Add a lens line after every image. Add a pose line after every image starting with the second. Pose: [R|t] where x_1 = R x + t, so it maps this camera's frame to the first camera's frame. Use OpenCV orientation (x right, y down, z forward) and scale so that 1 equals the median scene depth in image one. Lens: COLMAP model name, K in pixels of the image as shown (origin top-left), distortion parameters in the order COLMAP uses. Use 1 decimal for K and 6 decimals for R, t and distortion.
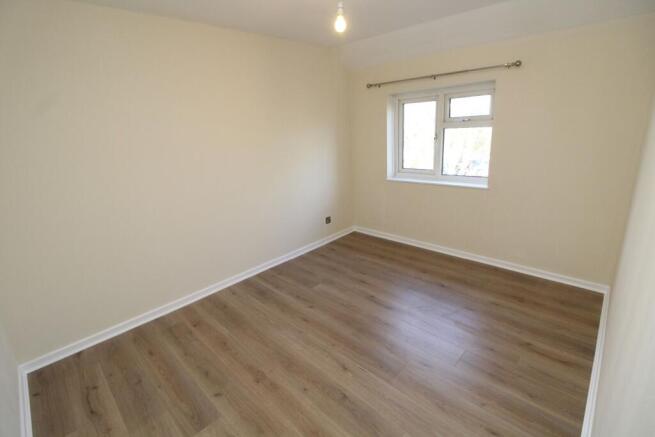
lens RADIAL K [[304.6, 0, 325.1], [0, 304.6, 214.7], [0, 0, 1]] dist [-0.008390, -0.005019]
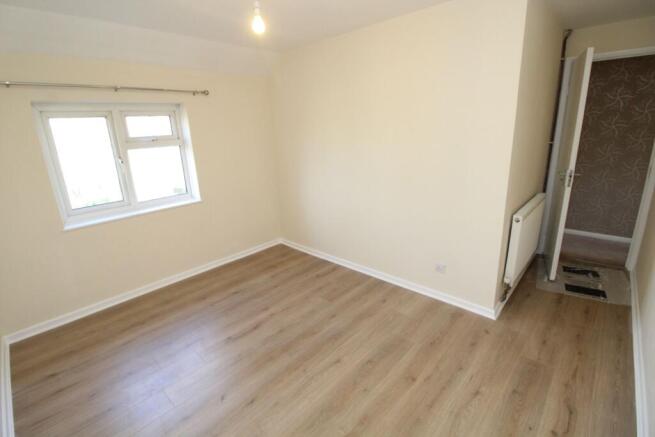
lens RADIAL K [[304.6, 0, 332.9], [0, 304.6, 208.3], [0, 0, 1]] dist [-0.008390, -0.005019]
pose [[-0.031732, -0.201966, 0.978878, -0.502360], [0.324668, 0.924179, 0.201205, -0.115763], [-0.945296, 0.324195, 0.036246, 0.477293]]
